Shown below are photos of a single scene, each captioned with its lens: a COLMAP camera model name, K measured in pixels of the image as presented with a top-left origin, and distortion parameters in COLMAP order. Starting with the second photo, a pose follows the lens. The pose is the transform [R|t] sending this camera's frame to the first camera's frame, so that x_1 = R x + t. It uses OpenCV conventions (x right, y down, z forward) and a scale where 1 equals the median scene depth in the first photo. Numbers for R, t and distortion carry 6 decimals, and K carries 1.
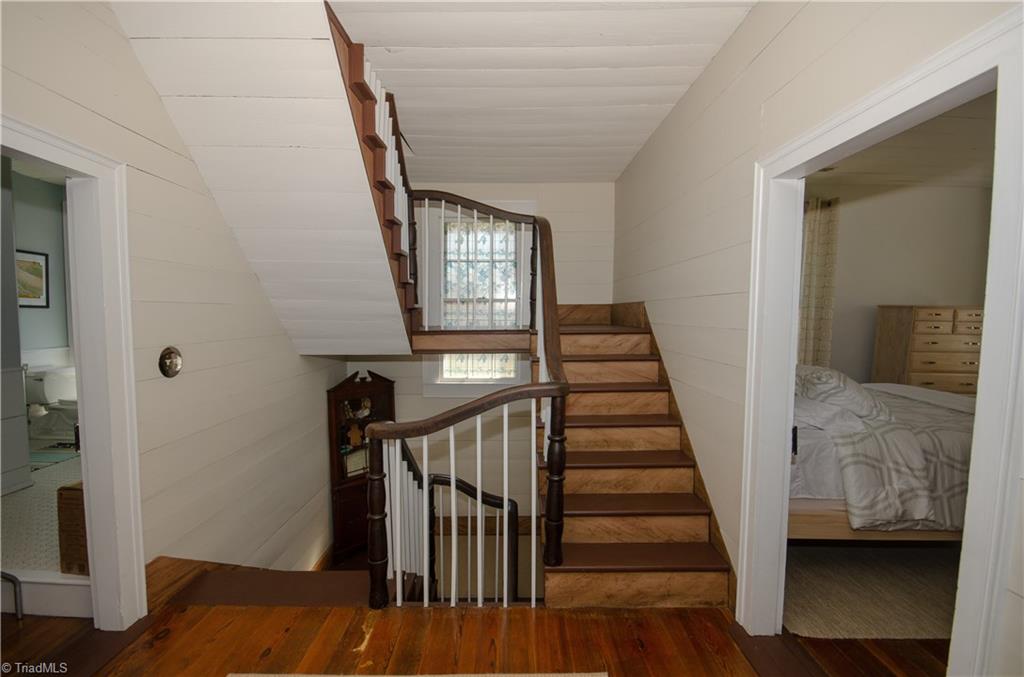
lens RADIAL K [[454.3, 0, 511.4], [0, 454.3, 347.1], [0, 0, 1]] dist [-0.009592, 0.000176]
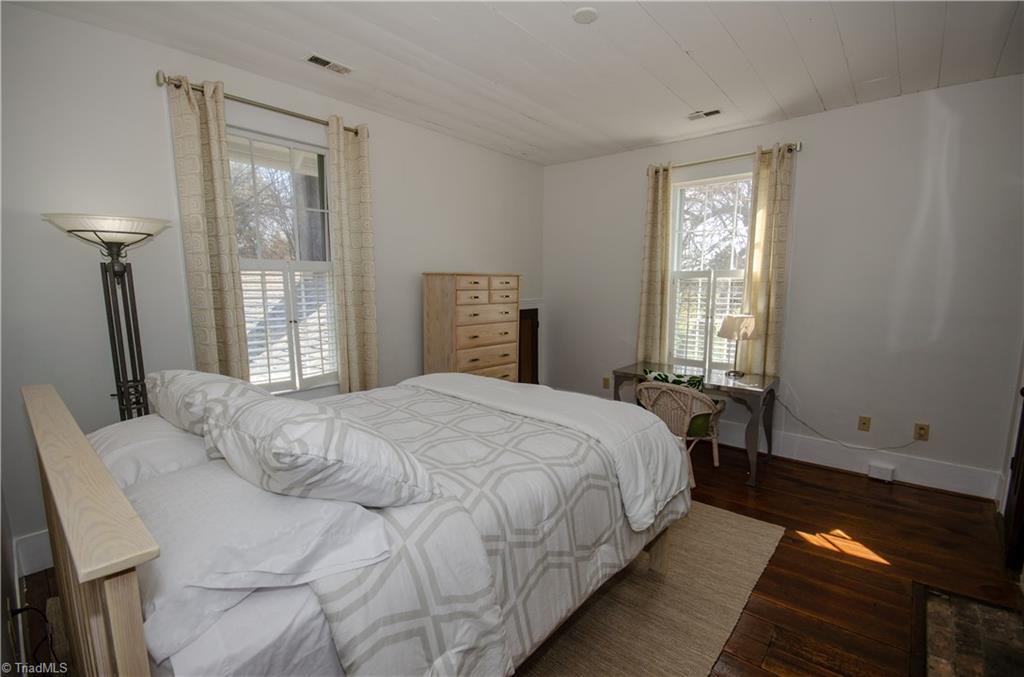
lens RADIAL K [[454.3, 0, 511.4], [0, 454.3, 347.1], [0, 0, 1]] dist [-0.009592, 0.000176]
pose [[0.665151, -0.117364, 0.737428, 0.313592], [0.070634, 0.993032, 0.094332, -0.025521], [-0.743361, -0.010657, 0.668806, 0.344358]]
